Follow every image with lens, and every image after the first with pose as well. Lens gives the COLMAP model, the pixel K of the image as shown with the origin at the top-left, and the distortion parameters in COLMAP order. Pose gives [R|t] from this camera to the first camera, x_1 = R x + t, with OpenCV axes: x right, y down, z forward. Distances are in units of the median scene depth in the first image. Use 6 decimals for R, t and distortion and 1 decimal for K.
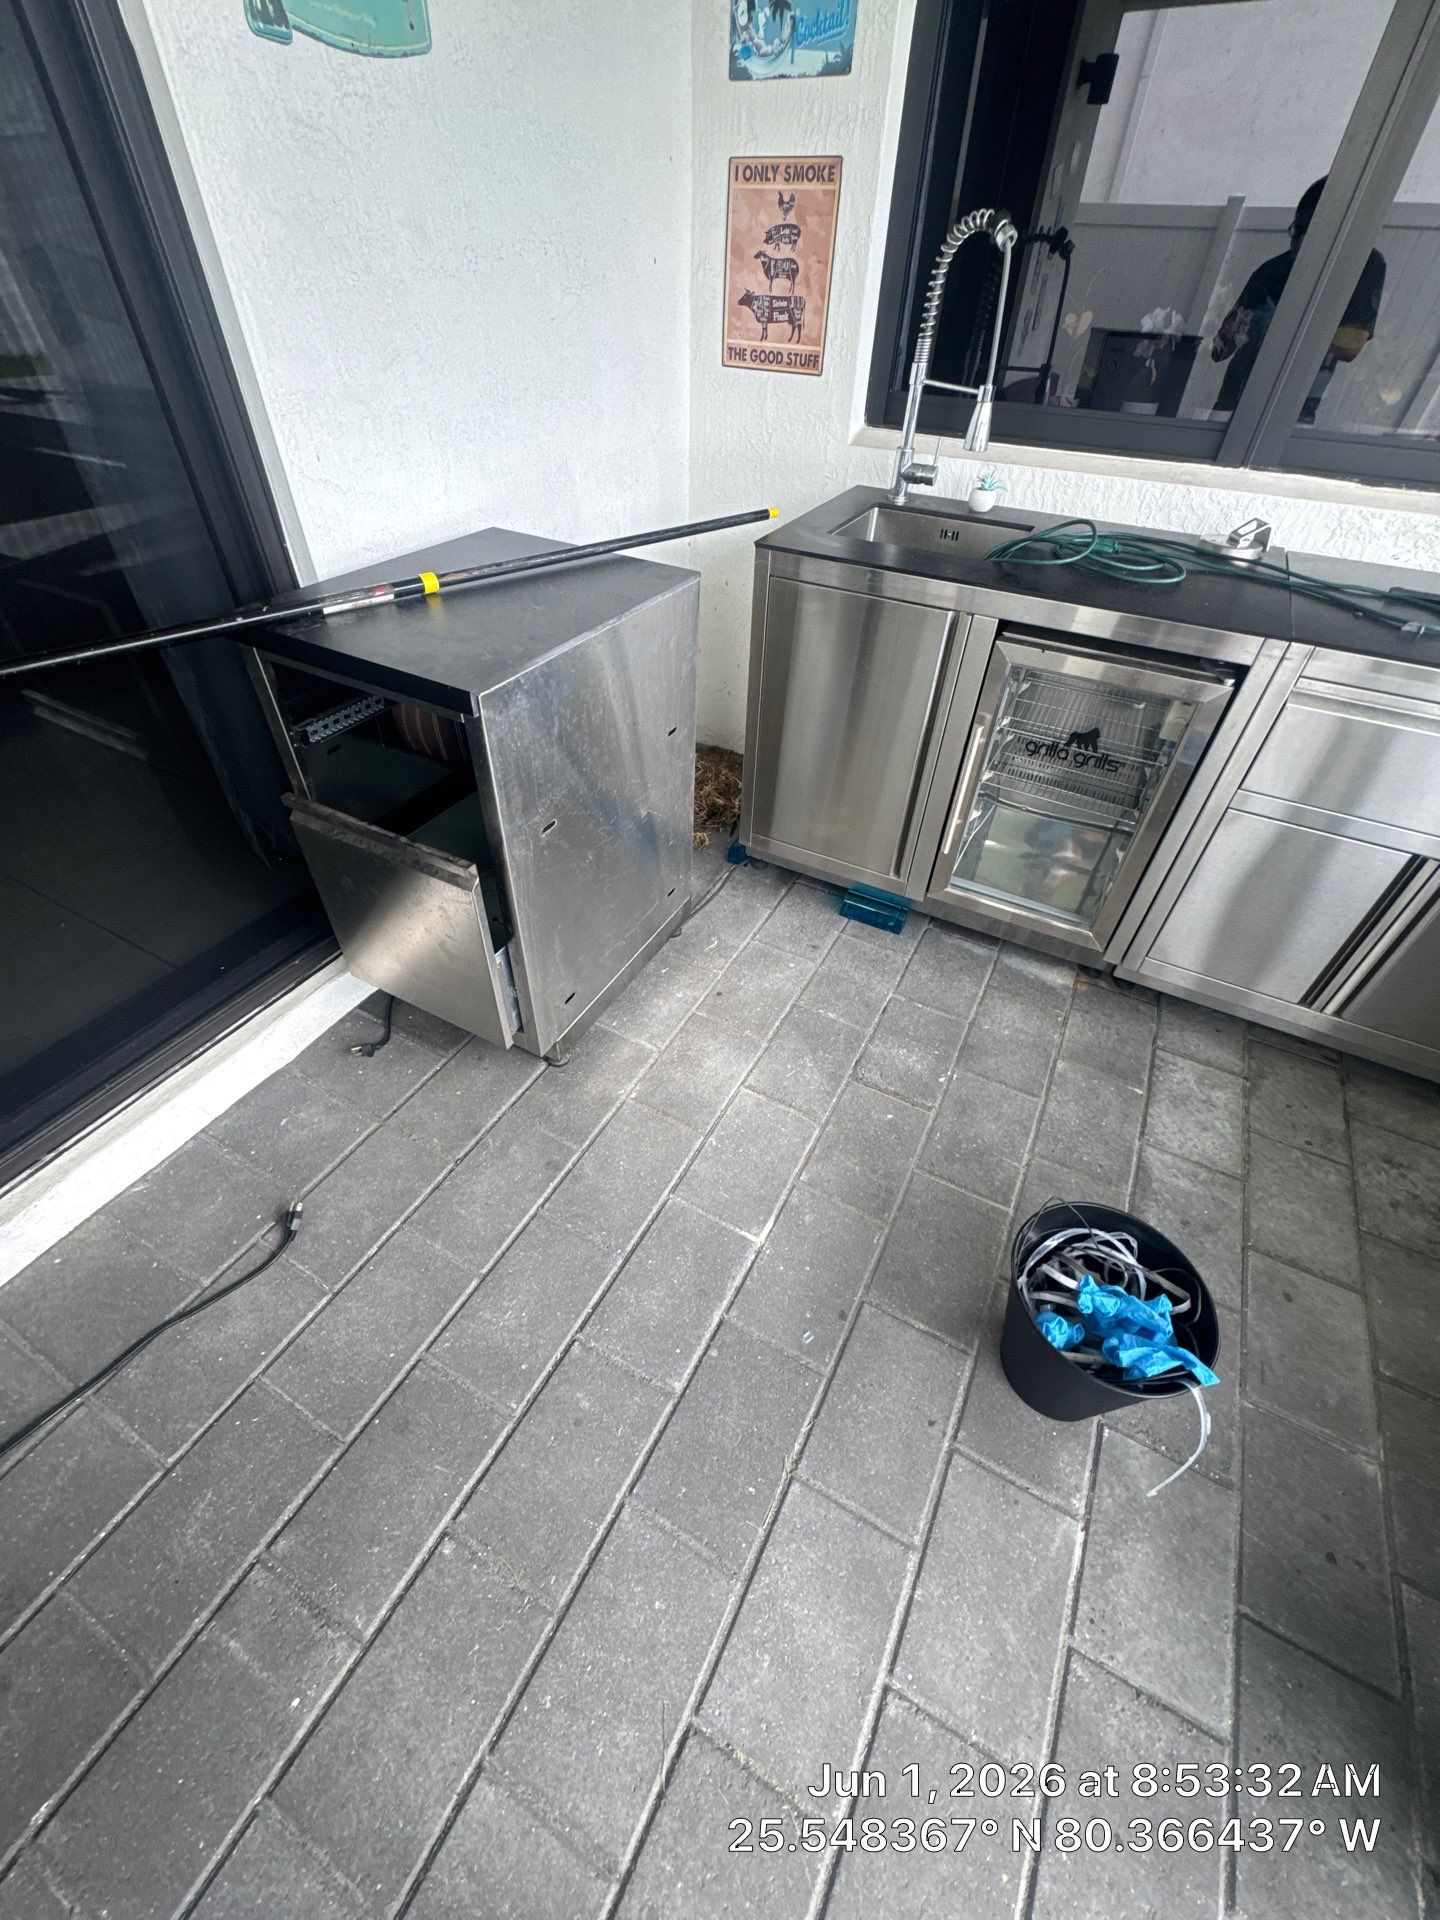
lens RADIAL K [[759.6, 0, 713.9], [0, 759.6, 944.8], [0, 0, 1]] dist [-0.009600, 0.002967]
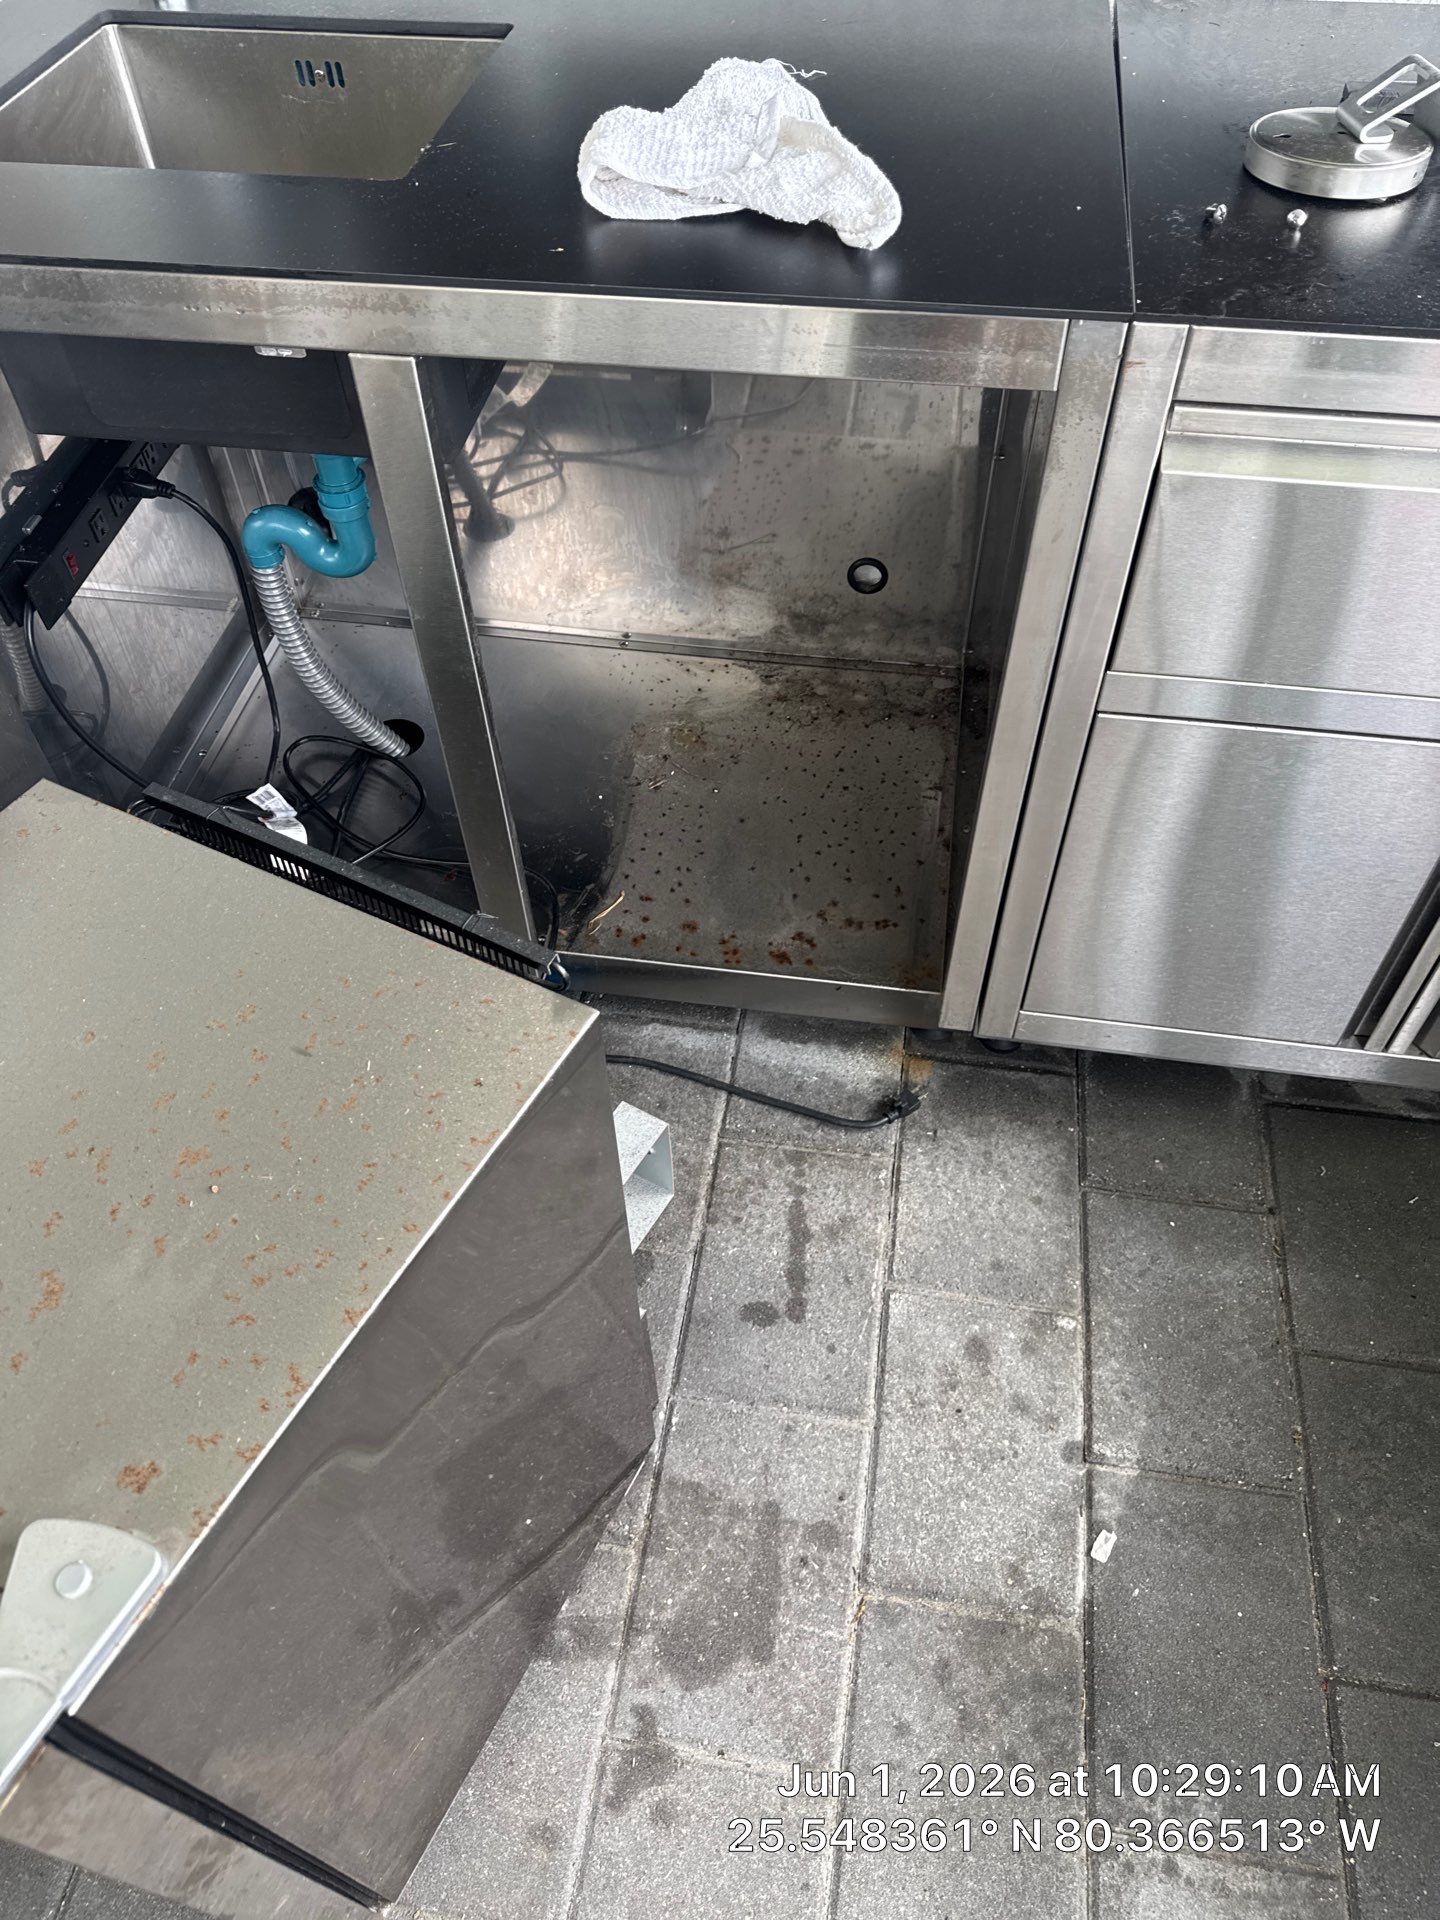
lens RADIAL K [[1389.2, 0, 713.3], [0, 1389.2, 928.4], [0, 0, 1]] dist [0.006423, -0.005913]
pose [[0.945139, -0.279241, 0.169521, 0.274288], [0.253788, 0.954404, 0.157174, -0.205120], [-0.205681, -0.105529, 0.972913, 0.251466]]
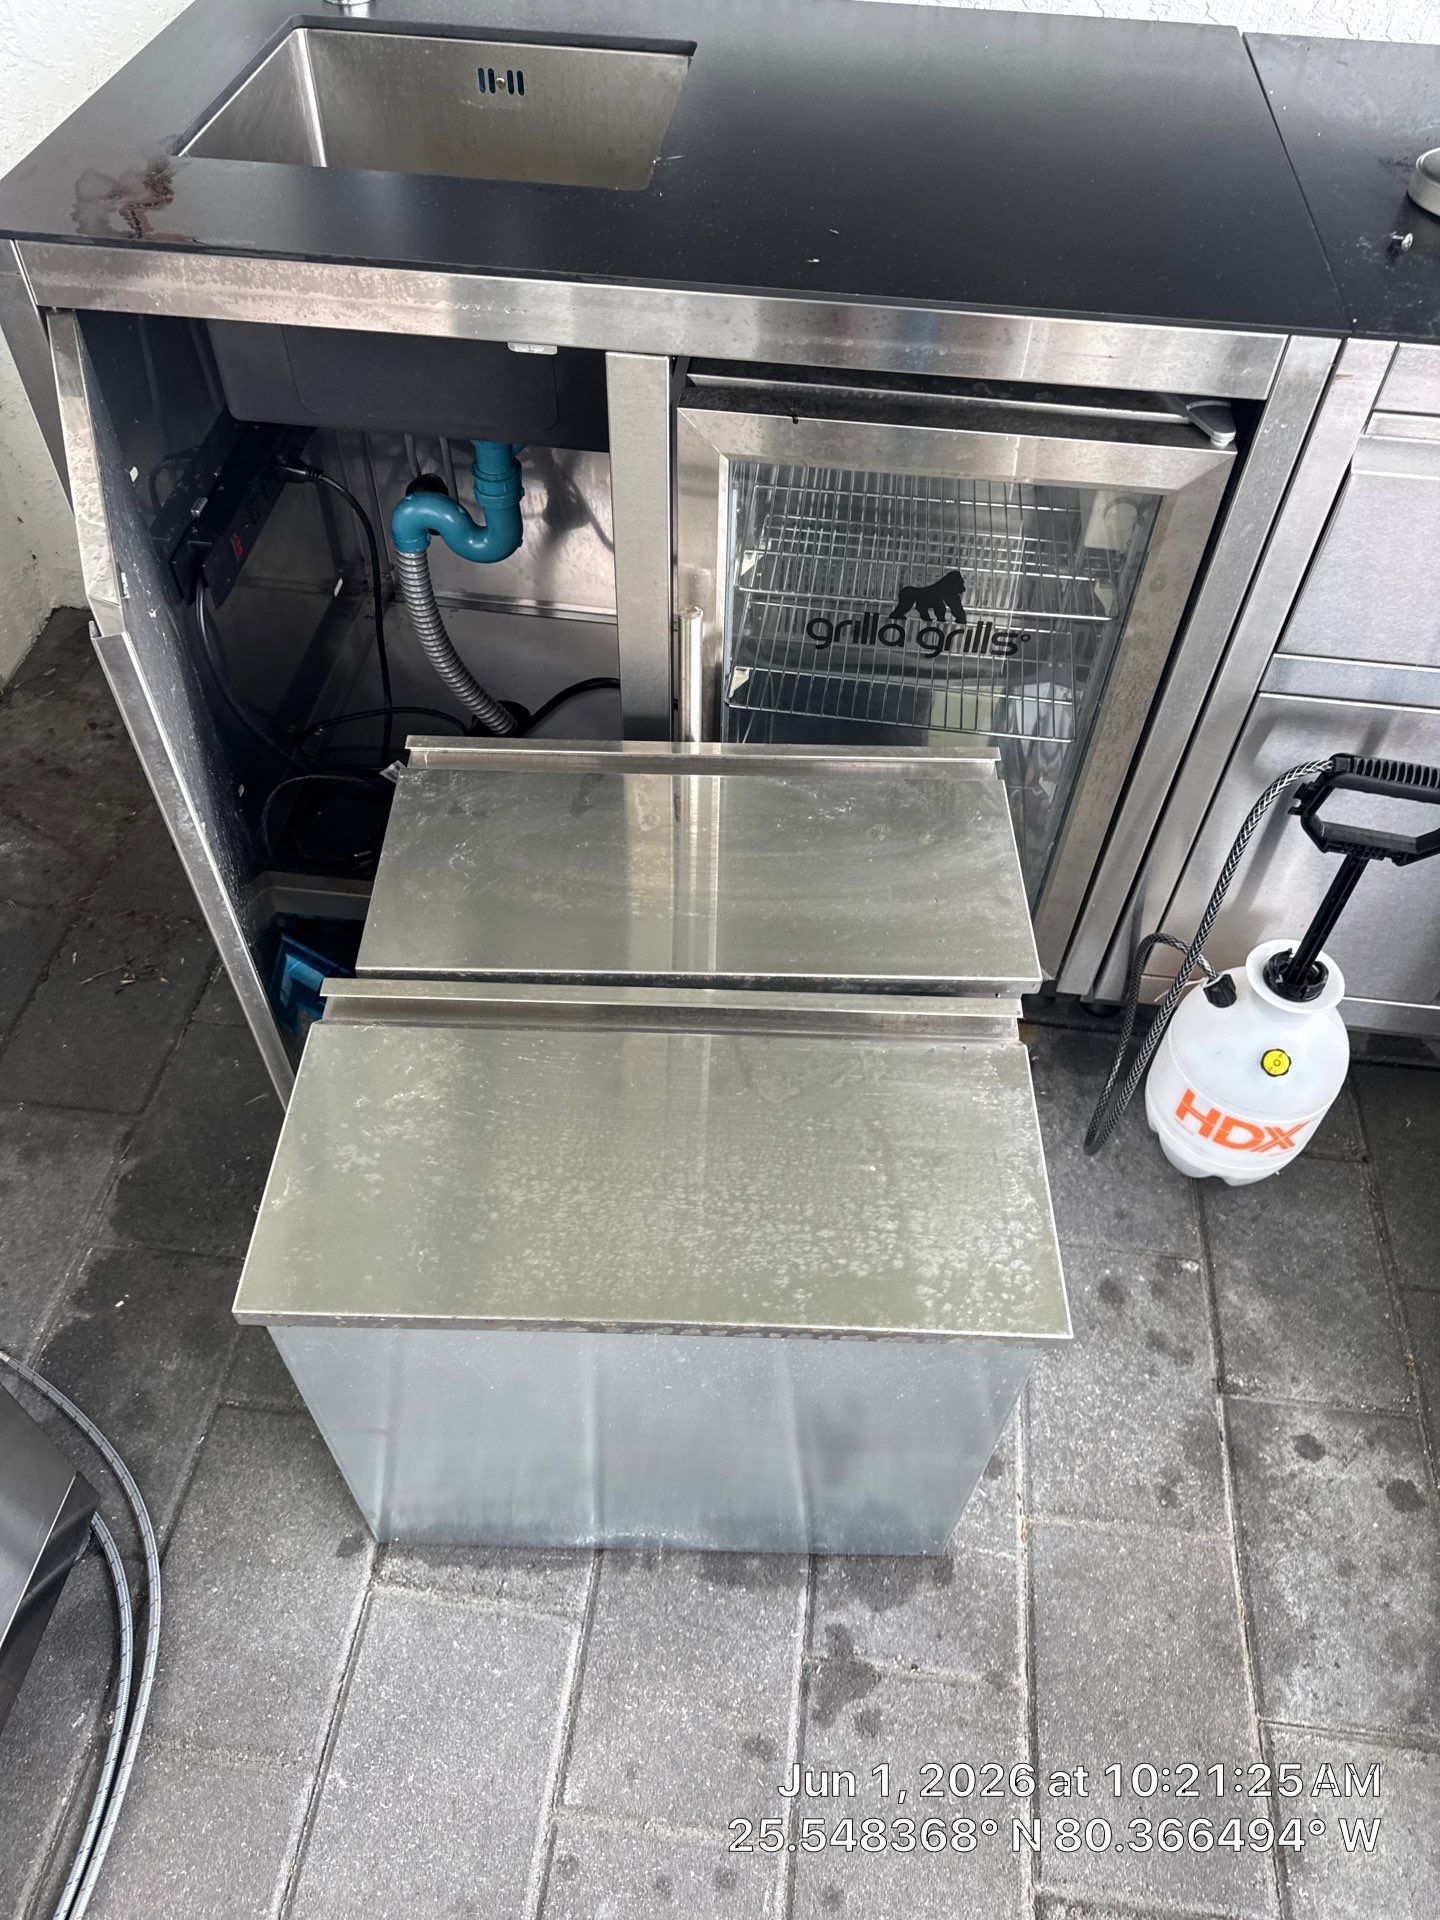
lens RADIAL K [[1402.4, 0, 716.6], [0, 1402.4, 912.6], [0, 0, 1]] dist [-0.004553, 0.007039]
pose [[0.931812, -0.282625, 0.227706, 0.132699], [0.248753, 0.954172, 0.166365, -0.233659], [-0.264289, -0.098378, 0.959413, 0.235991]]
